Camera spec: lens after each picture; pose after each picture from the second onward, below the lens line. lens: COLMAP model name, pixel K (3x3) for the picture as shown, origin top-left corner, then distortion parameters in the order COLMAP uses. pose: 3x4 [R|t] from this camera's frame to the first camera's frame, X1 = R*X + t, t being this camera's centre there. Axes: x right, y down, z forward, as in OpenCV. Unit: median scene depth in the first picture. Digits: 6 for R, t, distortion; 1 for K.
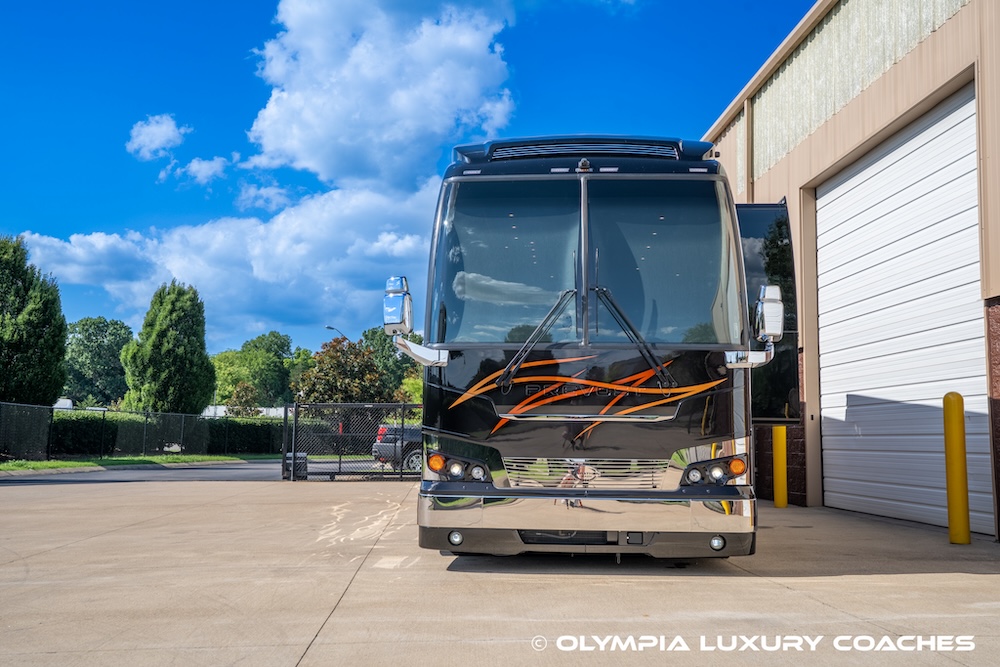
lens RADIAL K [[1008.9, 0, 500.0], [0, 1008.9, 333.5], [0, 0, 1]] dist [0.000439, 0.005275]
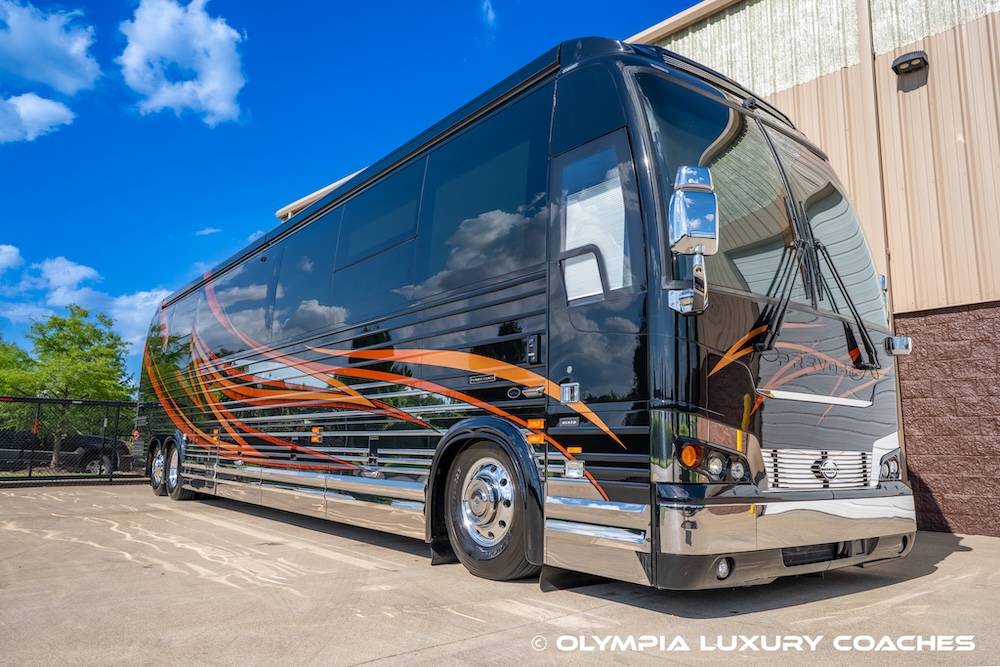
lens RADIAL K [[723.1, 0, 500.0], [0, 723.1, 333.5], [0, 0, 1]] dist [-0.001707, -0.001715]
pose [[0.760508, 0.106900, 0.640469, -0.479004], [-0.074665, 0.994209, -0.077285, 0.094932], [-0.645022, 0.010955, 0.764086, 0.725257]]
